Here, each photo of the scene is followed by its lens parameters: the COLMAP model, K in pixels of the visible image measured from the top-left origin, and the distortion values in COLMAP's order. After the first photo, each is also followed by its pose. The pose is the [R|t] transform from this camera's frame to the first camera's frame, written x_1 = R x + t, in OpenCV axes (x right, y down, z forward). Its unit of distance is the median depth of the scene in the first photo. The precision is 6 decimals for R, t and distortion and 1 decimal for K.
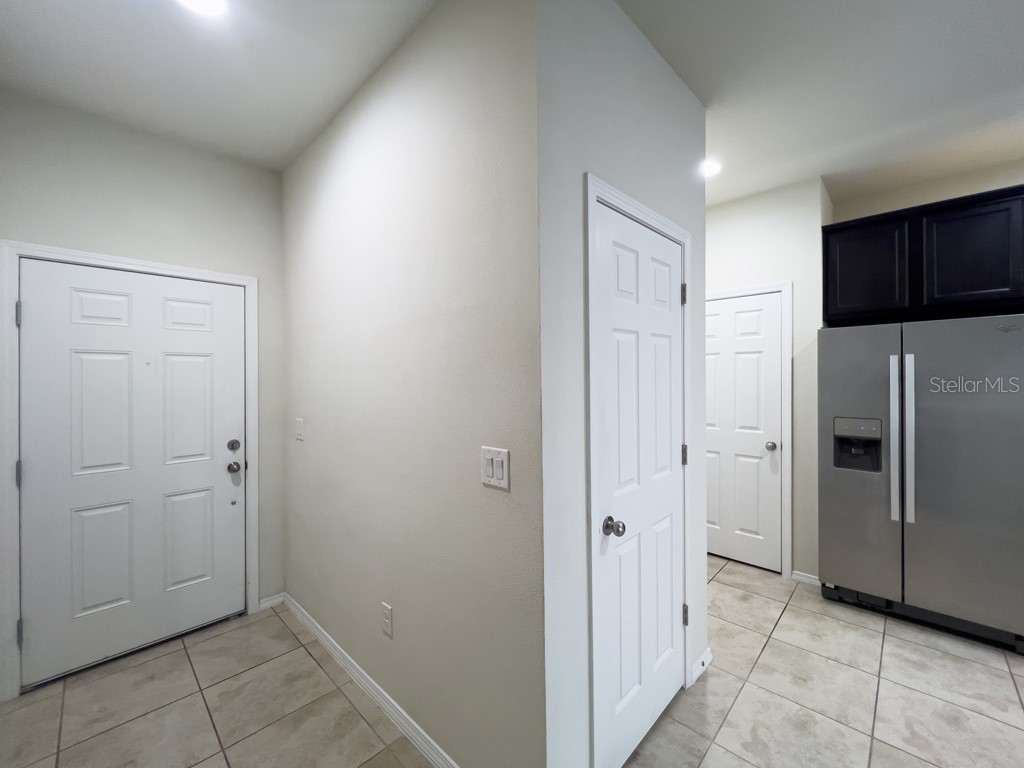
lens RADIAL K [[417.1, 0, 497.2], [0, 417.1, 379.7], [0, 0, 1]] dist [0.004365, -0.002565]
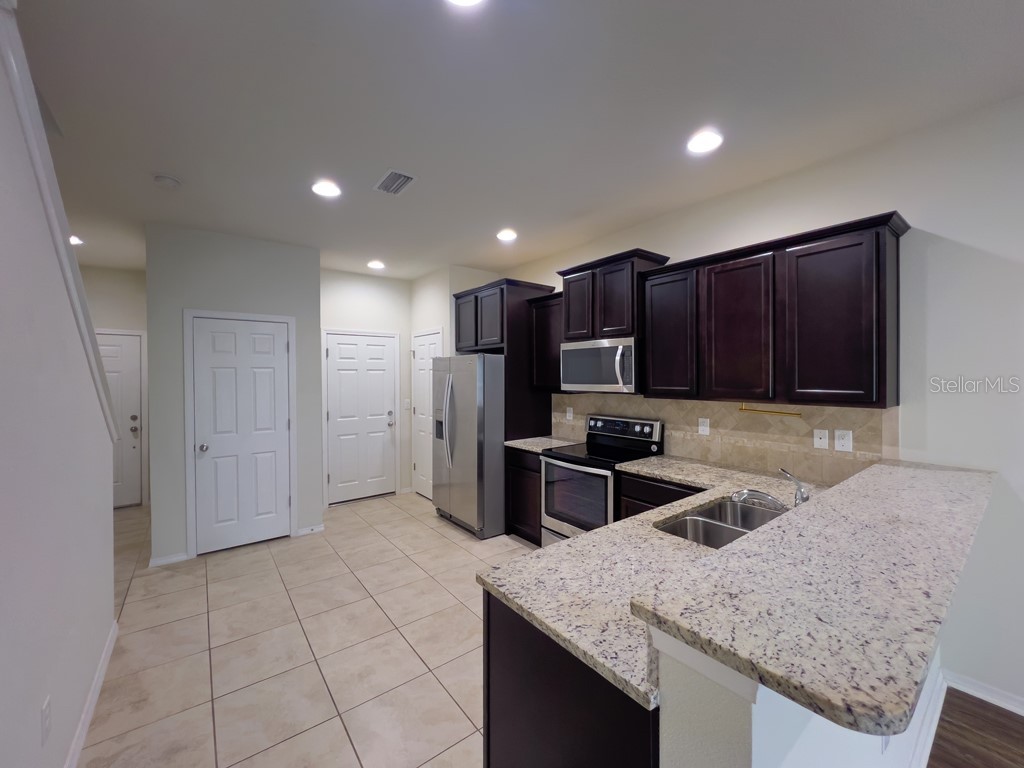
lens RADIAL K [[417.1, 0, 502.5], [0, 417.1, 379.6], [0, 0, 1]] dist [0.004365, -0.002565]
pose [[0.989305, 0.007704, -0.145655, 1.493523], [-0.006520, 0.999942, 0.008606, -0.054853], [0.145713, -0.007564, 0.989298, -0.745706]]
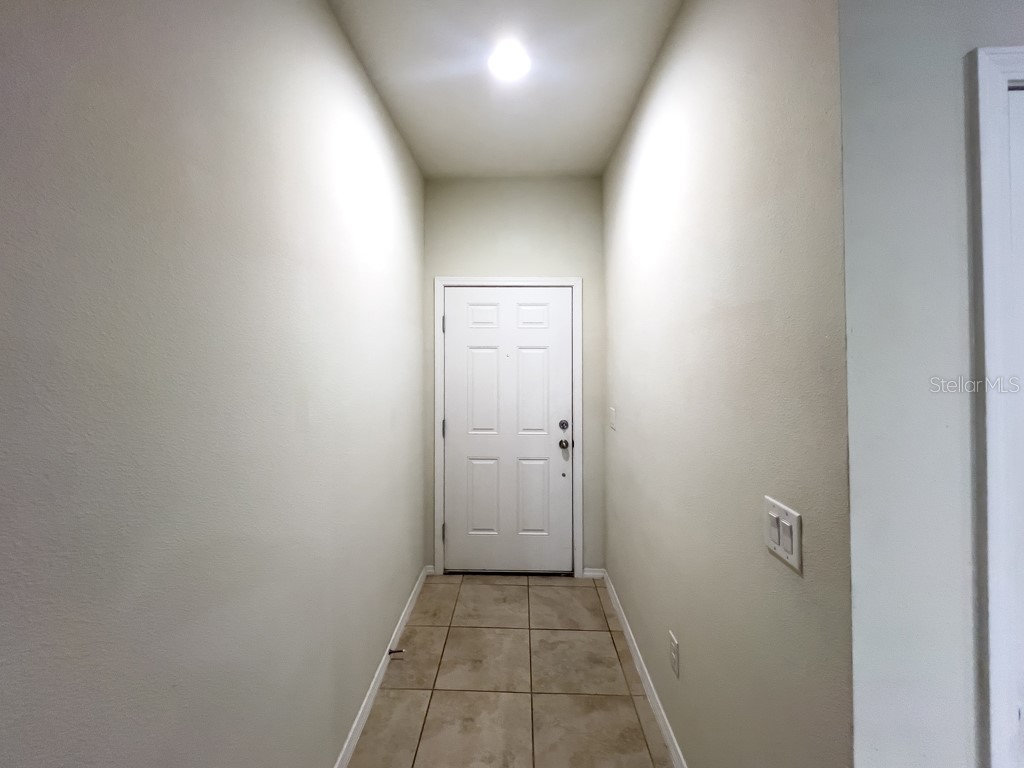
lens RADIAL K [[417.1, 0, 502.0], [0, 417.1, 348.3], [0, 0, 1]] dist [0.004365, -0.002565]
pose [[0.684914, -0.003883, -0.728614, 0.104239], [-0.000170, 0.999985, -0.005490, -0.053998], [0.728624, 0.003884, 0.684903, 0.093470]]
